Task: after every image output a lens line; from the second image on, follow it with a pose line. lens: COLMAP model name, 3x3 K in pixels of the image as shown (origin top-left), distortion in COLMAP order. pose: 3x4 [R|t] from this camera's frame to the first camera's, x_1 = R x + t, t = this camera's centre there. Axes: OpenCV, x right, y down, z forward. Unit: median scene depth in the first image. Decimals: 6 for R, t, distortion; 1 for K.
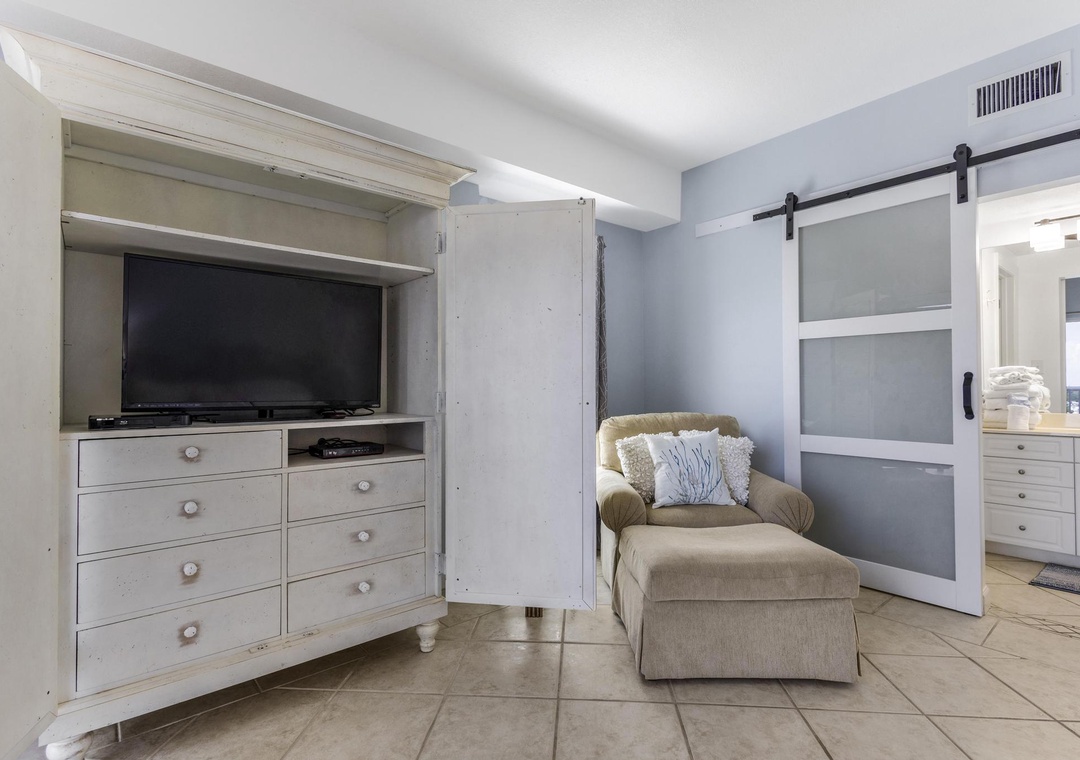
lens RADIAL K [[529.4, 0, 540.0], [0, 529.4, 379.9], [0, 0, 1]] dist [0.006632, -0.000533]
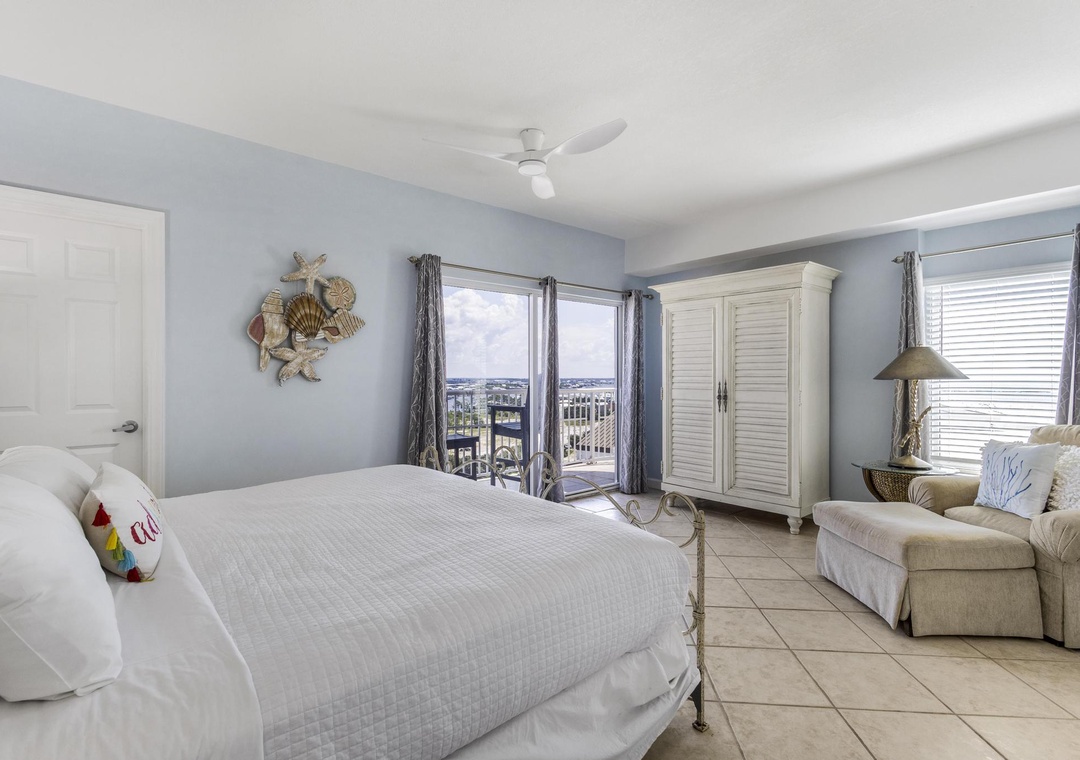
lens RADIAL K [[529.4, 0, 540.4], [0, 529.4, 378.1], [0, 0, 1]] dist [0.006632, -0.000533]
pose [[0.007922, 0.007324, -0.999942, 1.861739], [0.010962, 0.999912, 0.007411, -0.055245], [0.999909, -0.011020, 0.007841, 0.142346]]
